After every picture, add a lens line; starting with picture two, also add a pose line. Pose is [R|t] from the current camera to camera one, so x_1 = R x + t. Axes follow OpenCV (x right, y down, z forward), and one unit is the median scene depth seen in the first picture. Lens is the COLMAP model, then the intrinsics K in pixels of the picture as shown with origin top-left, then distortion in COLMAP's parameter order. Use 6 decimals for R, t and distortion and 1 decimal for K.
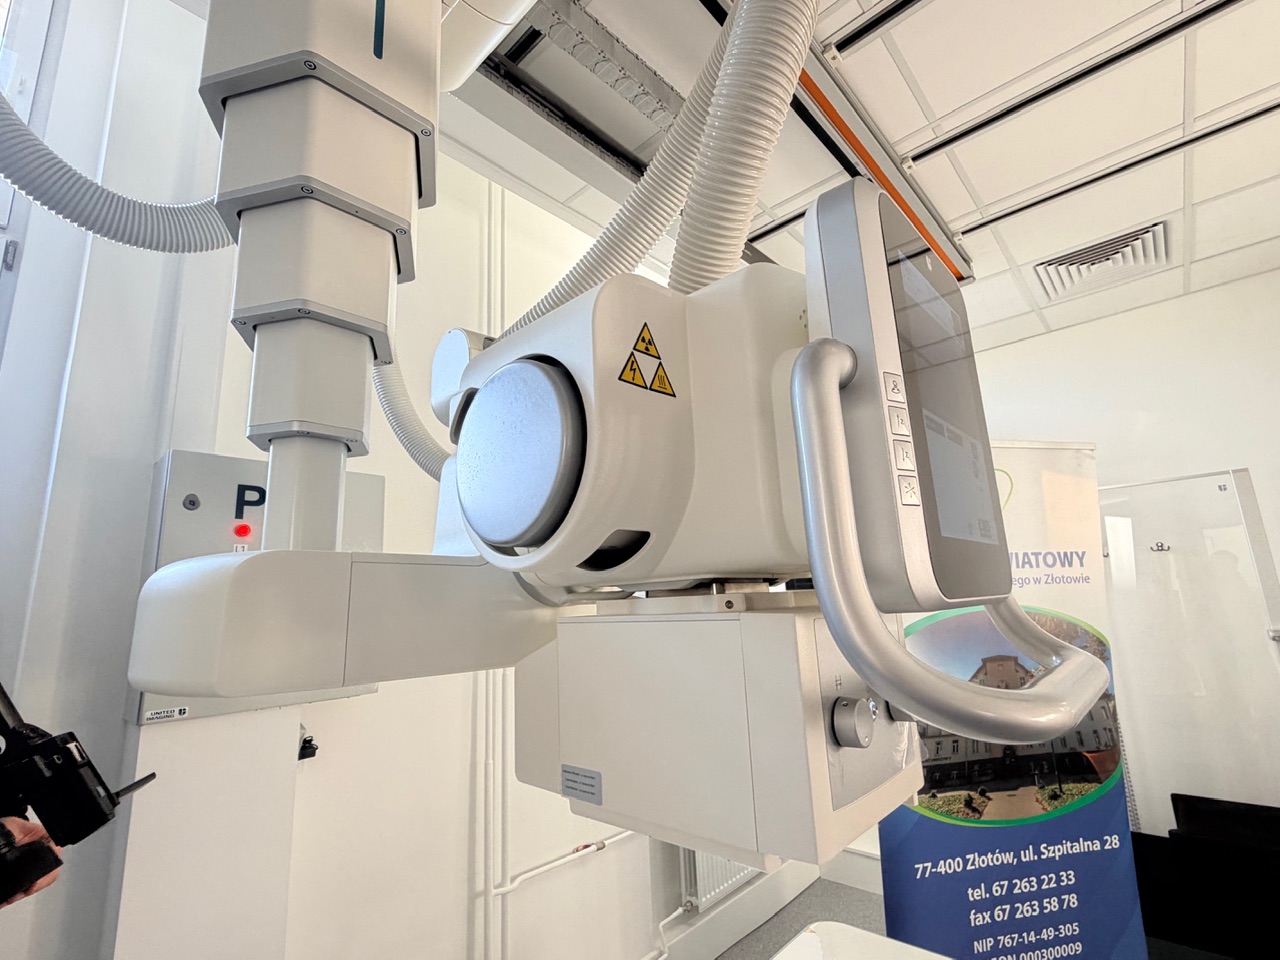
lens RADIAL K [[591.1, 0, 636.2], [0, 591.1, 482.5], [0, 0, 1]] dist [-0.001020, 0.001172]
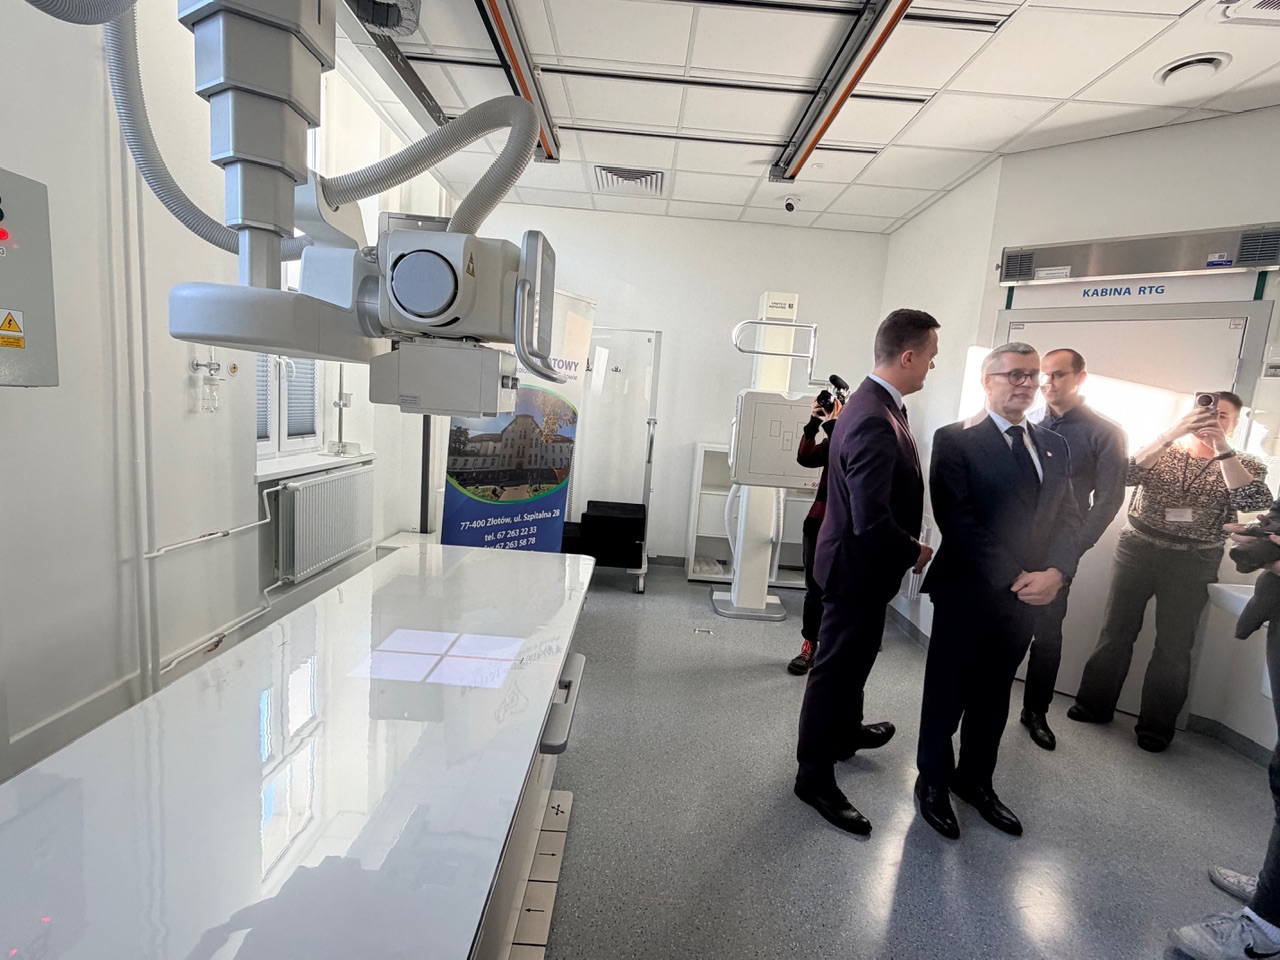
lens RADIAL K [[591.1, 0, 639.6], [0, 591.1, 475.3], [0, 0, 1]] dist [-0.001020, 0.001172]
pose [[0.729976, 0.019172, 0.683204, -0.318708], [-0.242734, 0.941715, 0.232924, -0.021435], [-0.638917, -0.335866, 0.692083, -0.470210]]
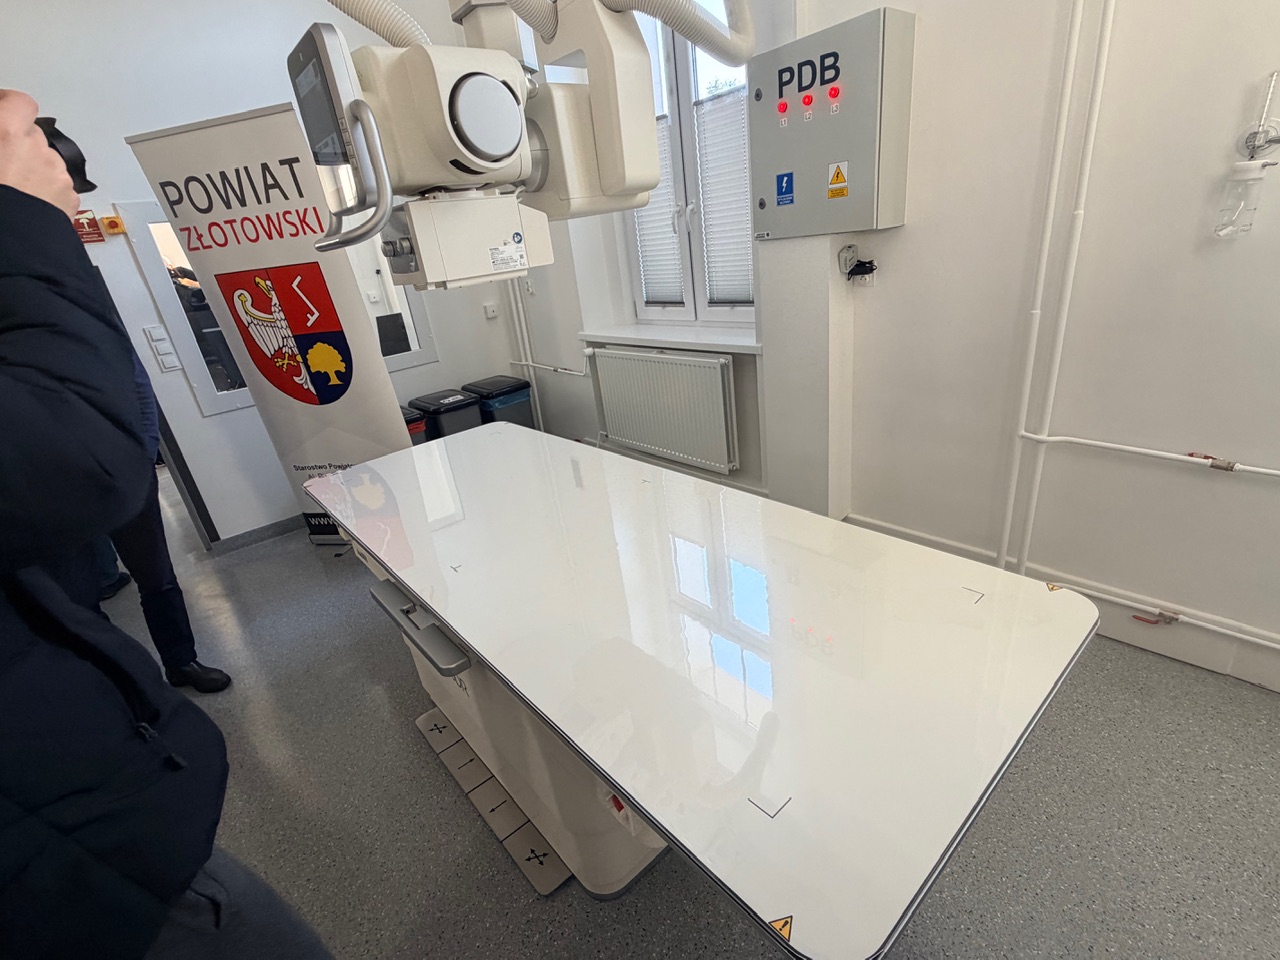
lens RADIAL K [[591.1, 0, 619.8], [0, 591.1, 462.9], [0, 0, 1]] dist [-0.001020, 0.001172]
pose [[-0.119910, 0.435979, -0.891933, 0.735304], [0.340606, 0.861952, 0.375534, 0.109239], [0.932528, -0.258768, -0.251854, 0.560028]]
